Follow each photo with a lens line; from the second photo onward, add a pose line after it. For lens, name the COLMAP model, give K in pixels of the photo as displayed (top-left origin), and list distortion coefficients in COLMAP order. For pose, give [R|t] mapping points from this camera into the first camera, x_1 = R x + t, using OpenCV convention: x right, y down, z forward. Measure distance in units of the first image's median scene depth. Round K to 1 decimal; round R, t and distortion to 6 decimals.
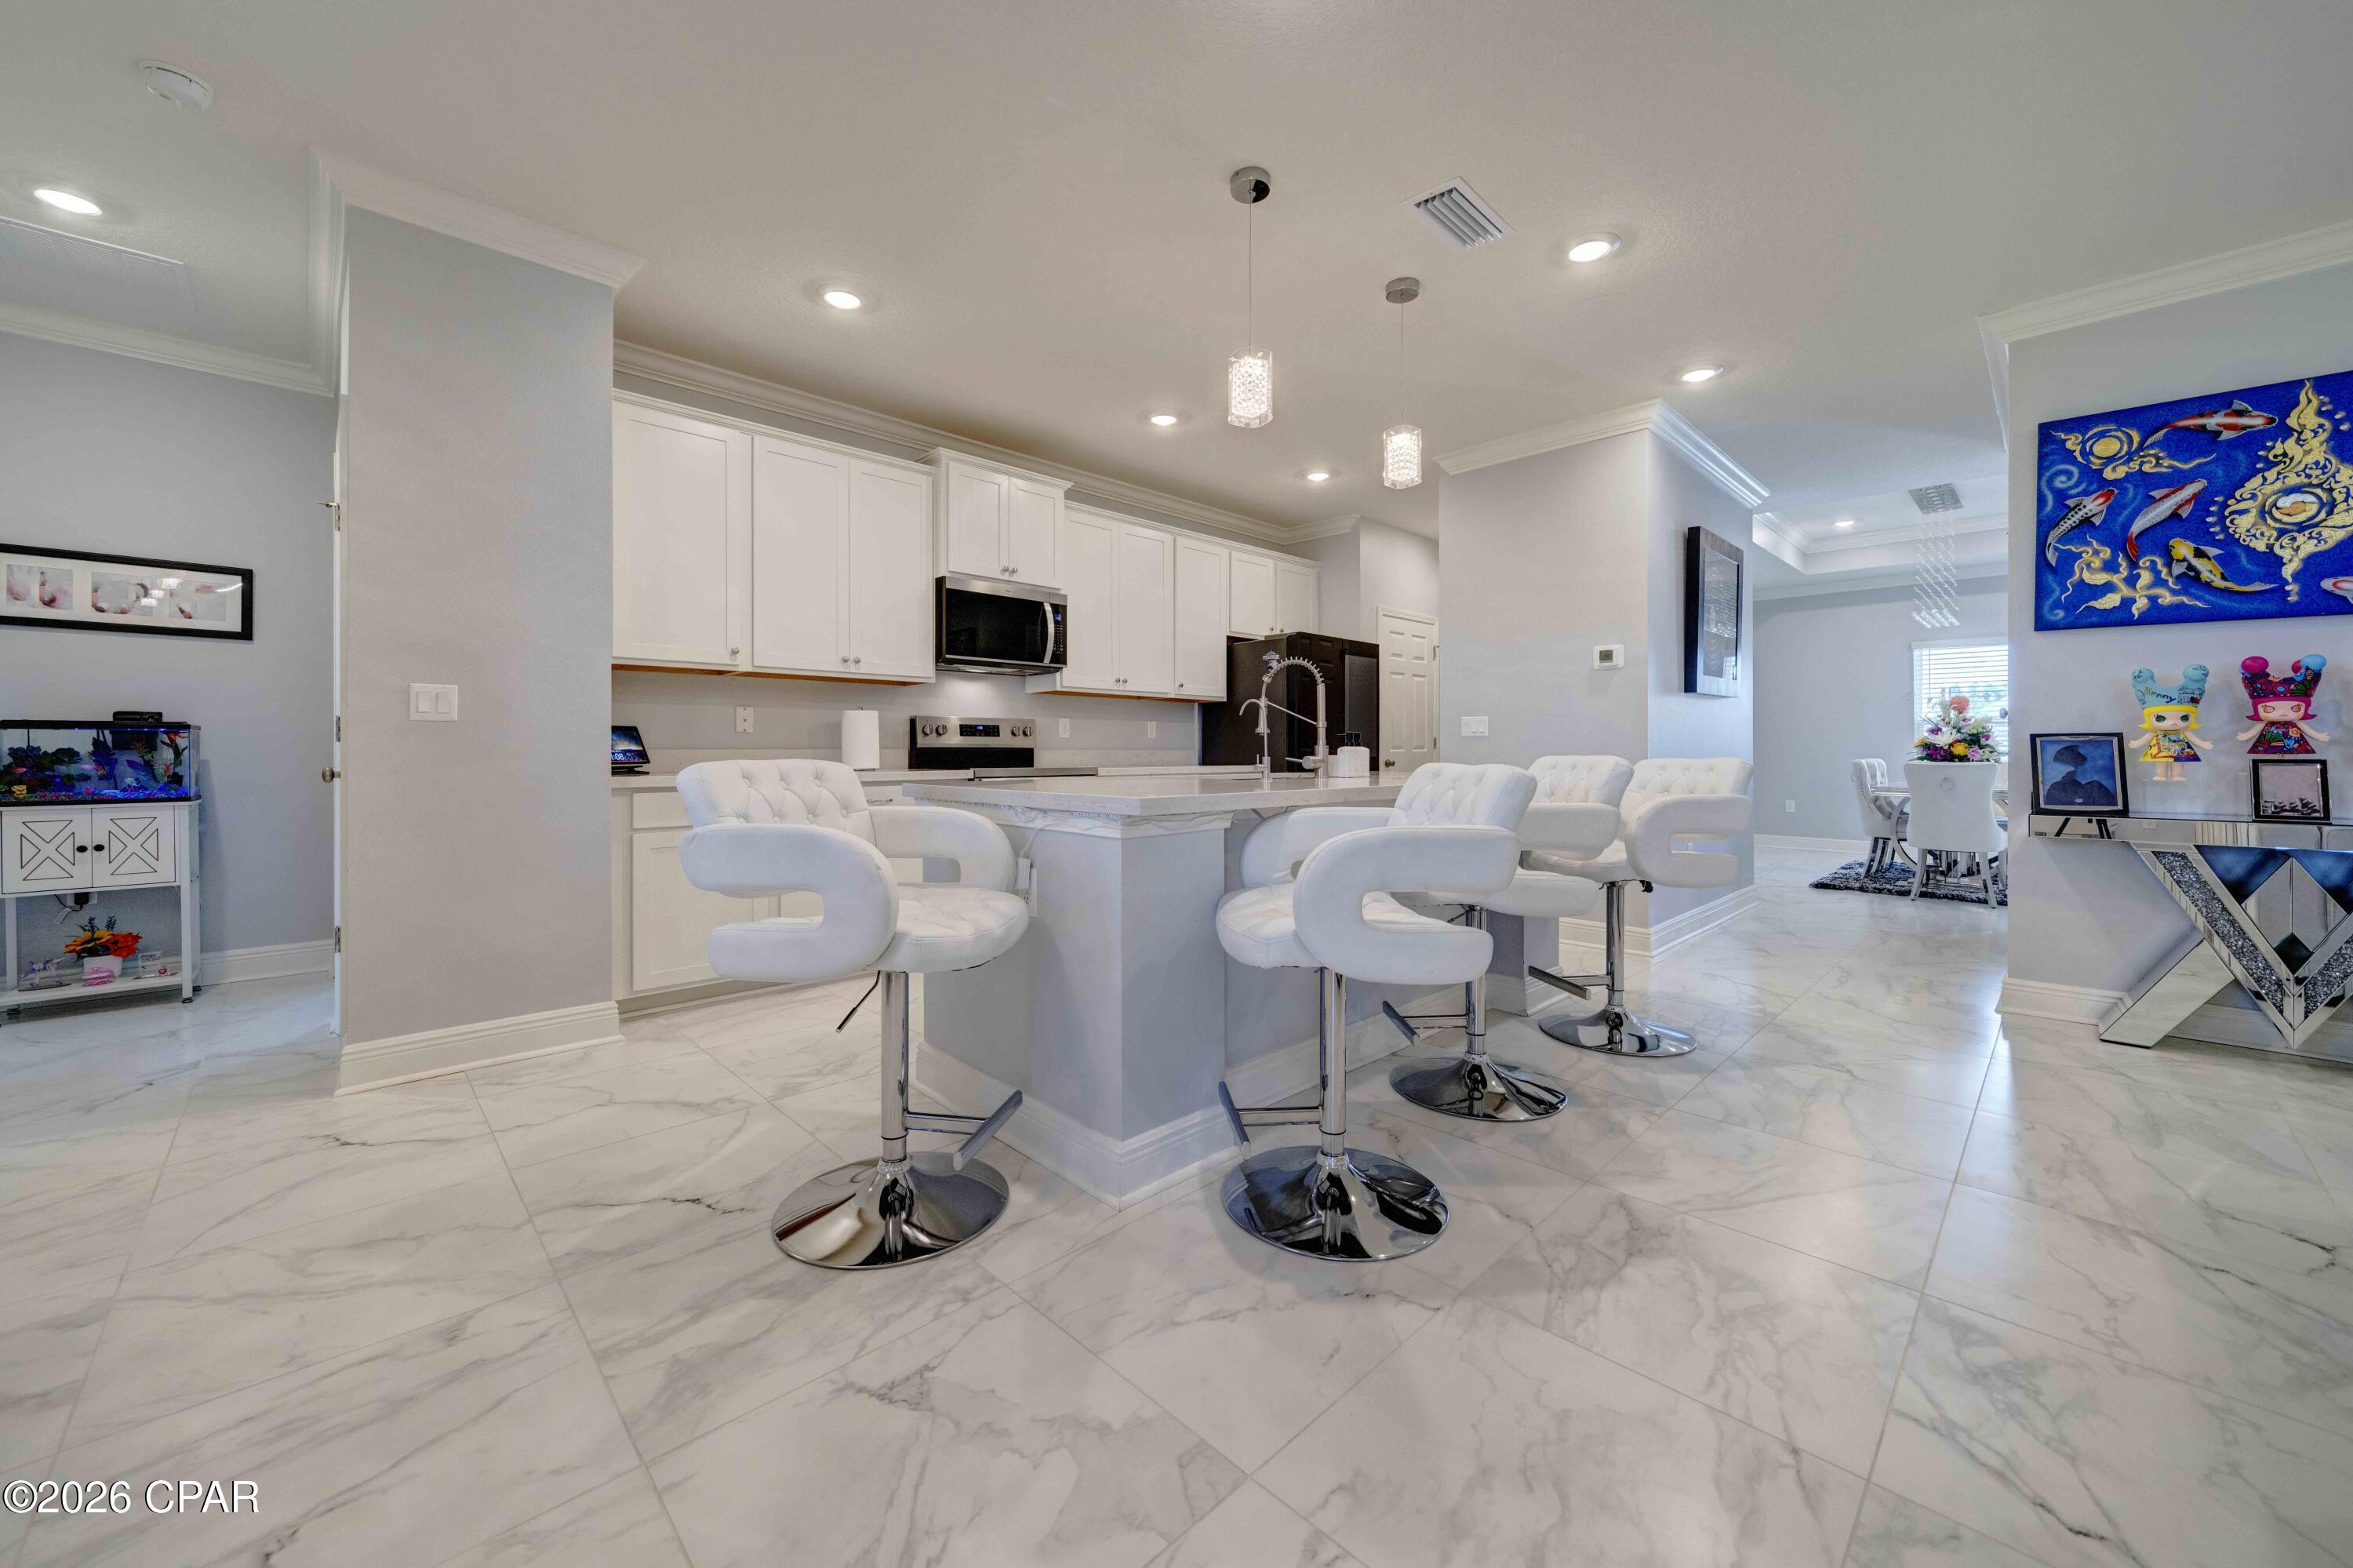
lens RADIAL K [[916.7, 0, 1163.3], [0, 916.7, 744.0], [0, 0, 1]] dist [-0.000613, -0.000234]
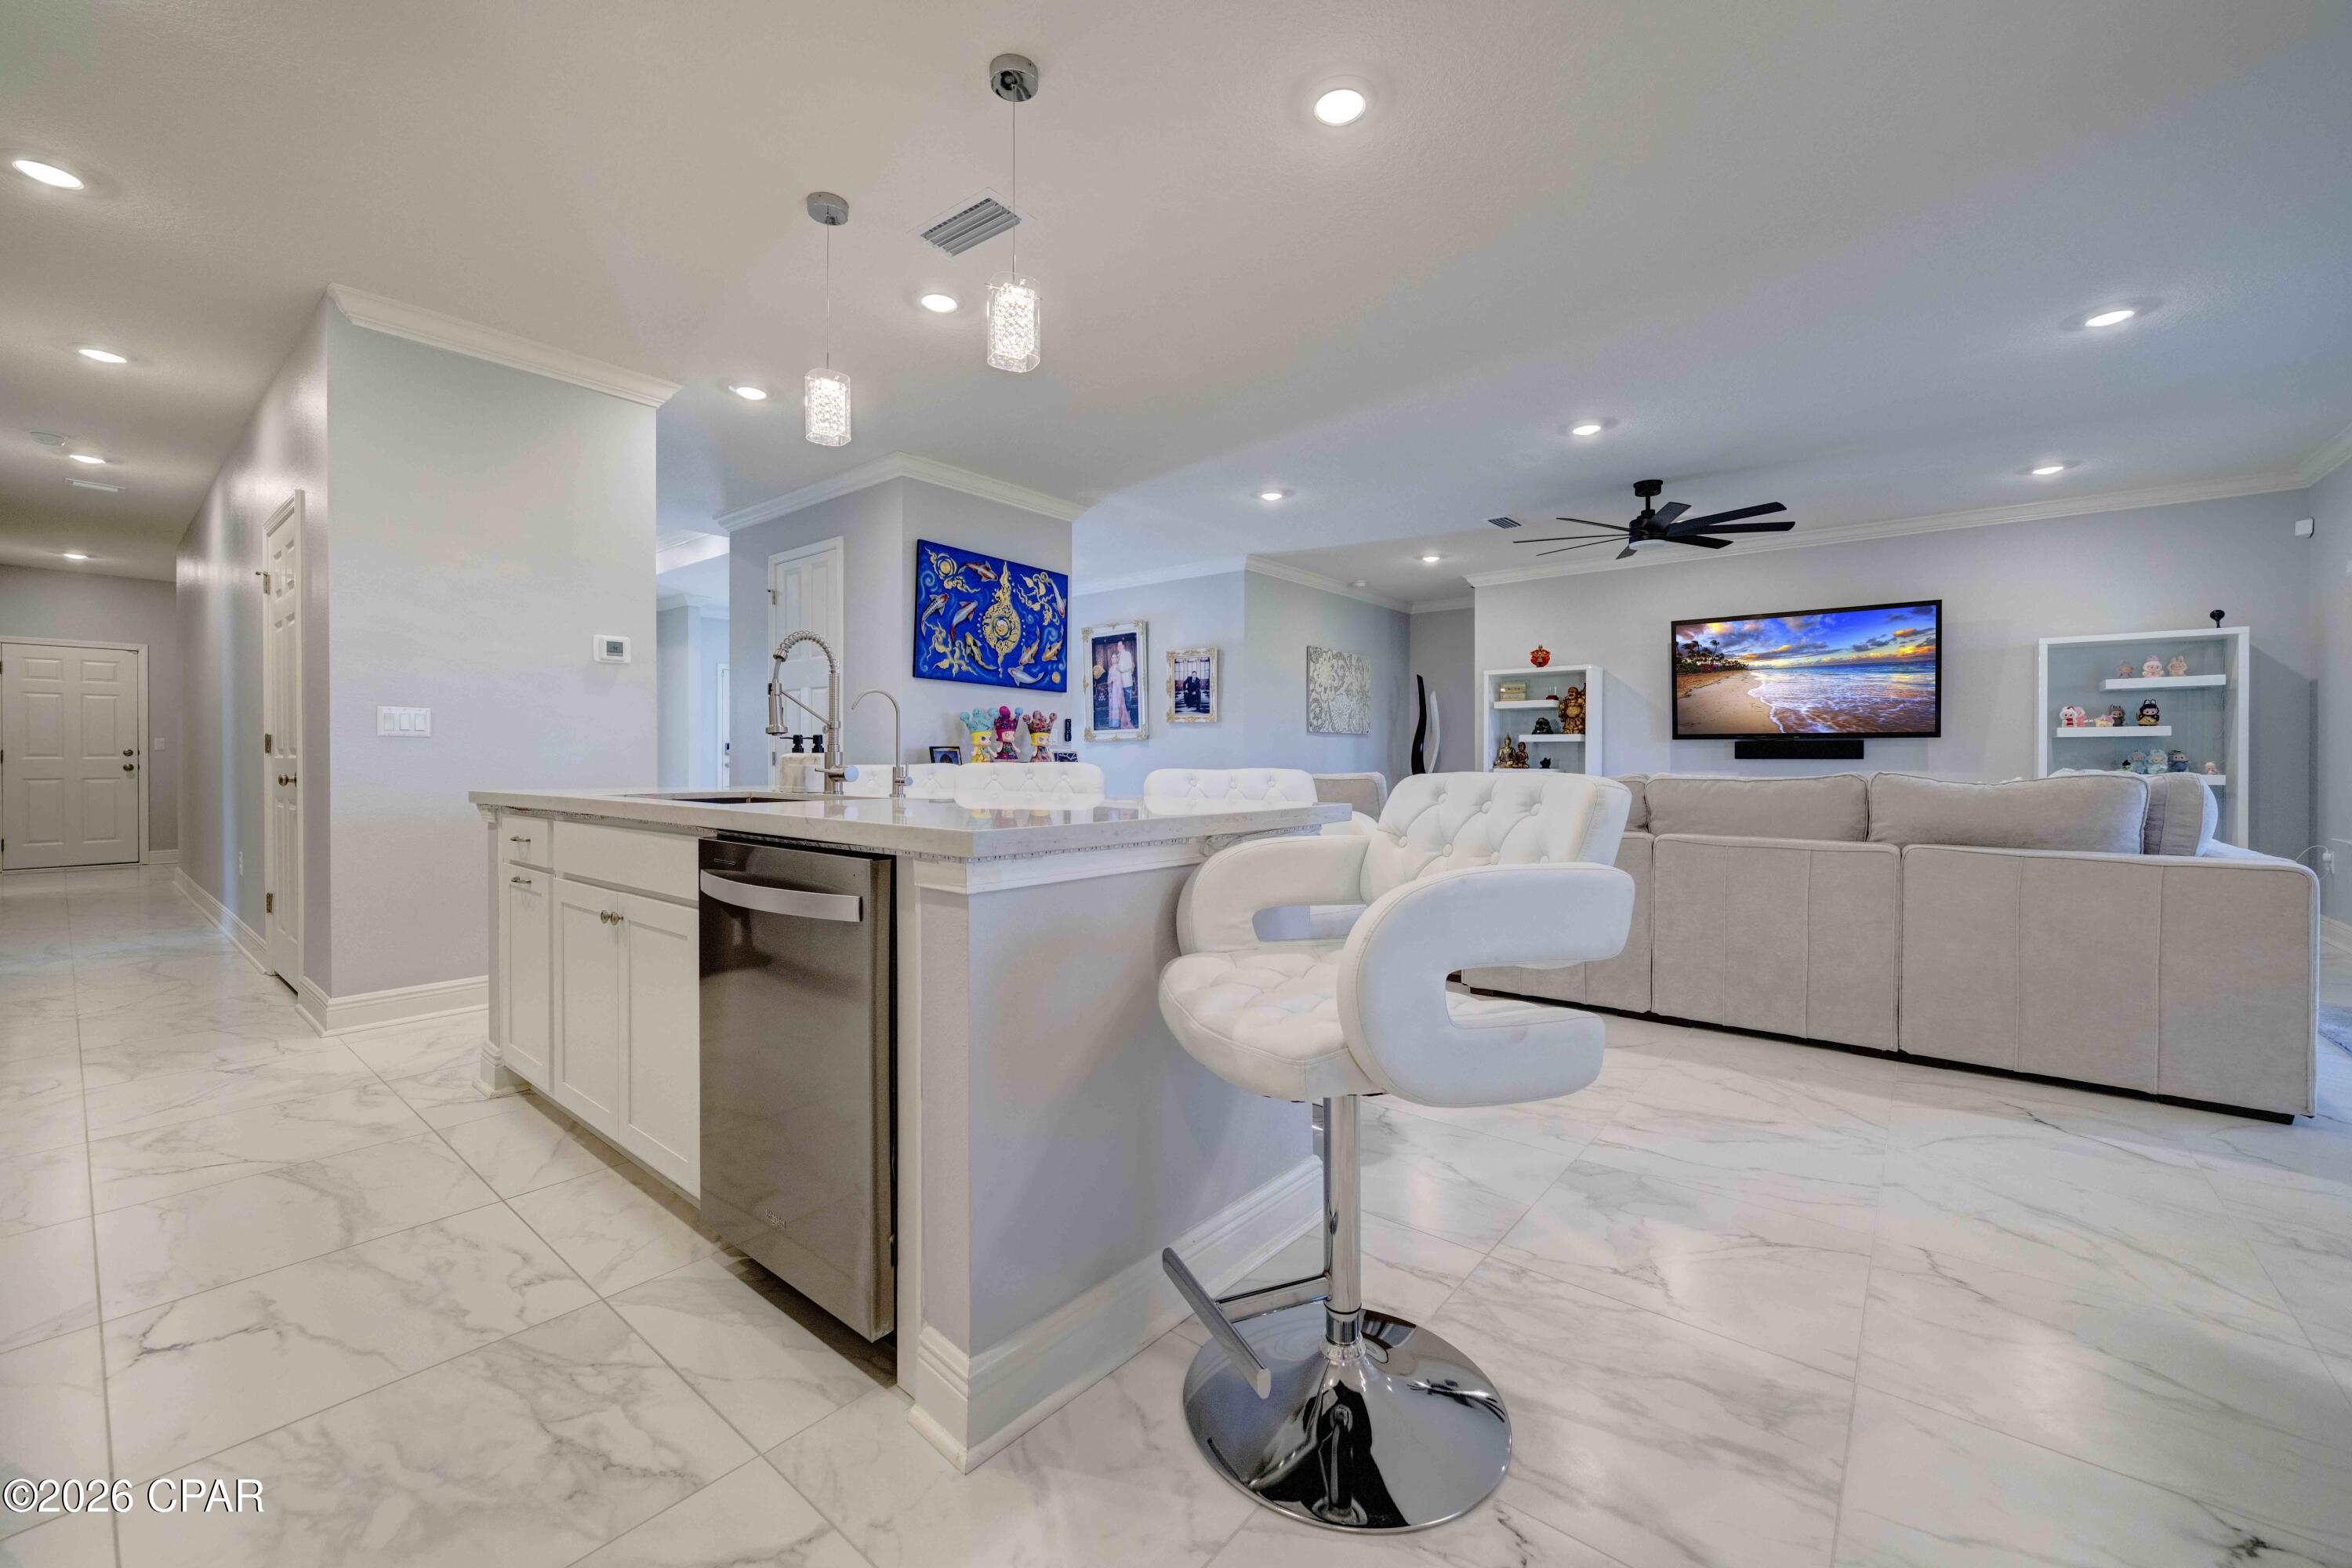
lens RADIAL K [[916.3, 0, 1176.9], [0, 916.3, 778.8], [0, 0, 1]] dist [-0.000613, -0.000234]
pose [[-0.081302, -0.020681, 0.996475, -0.584343], [-0.009492, 0.999755, 0.019974, 0.007867], [-0.996644, -0.007835, -0.081478, 0.708354]]
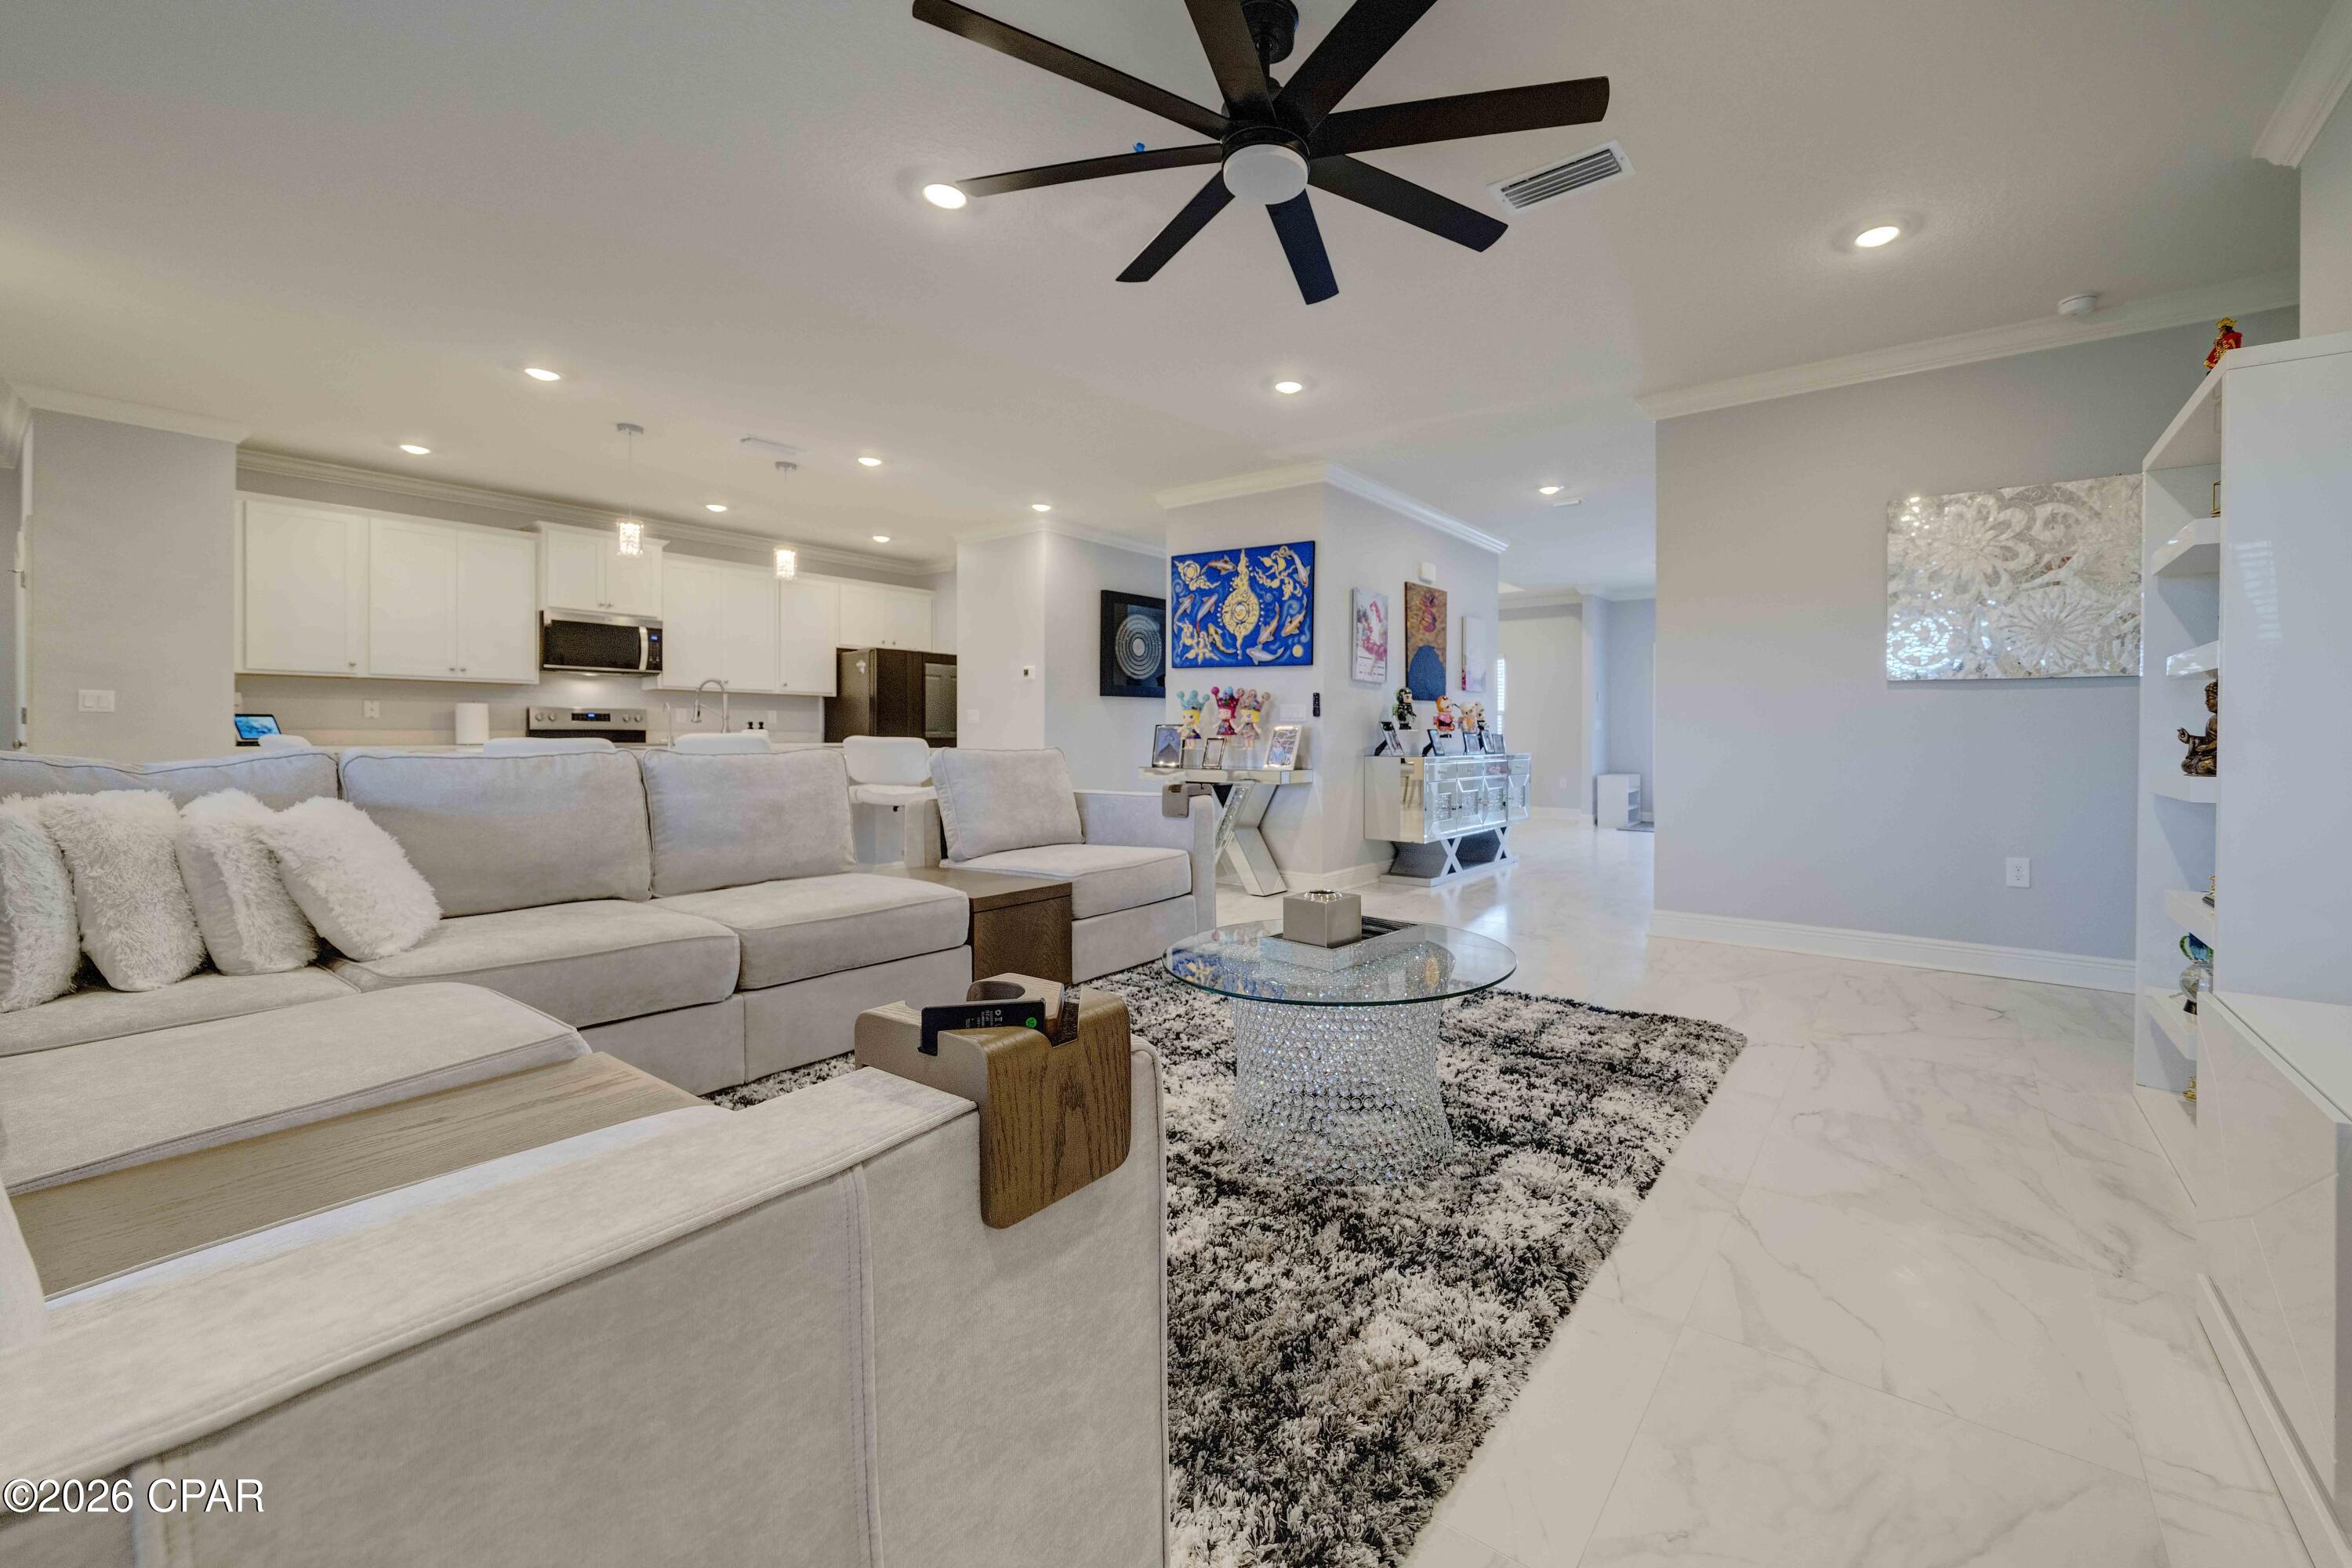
lens RADIAL K [[916.3, 0, 1305.5], [0, 916.3, 742.9], [0, 0, 1]] dist [-0.000613, -0.000234]
pose [[0.981423, 0.003148, 0.191830, 0.882187], [-0.006632, 0.999825, 0.017519, -0.009030], [-0.191741, -0.018466, 0.981272, -0.871867]]
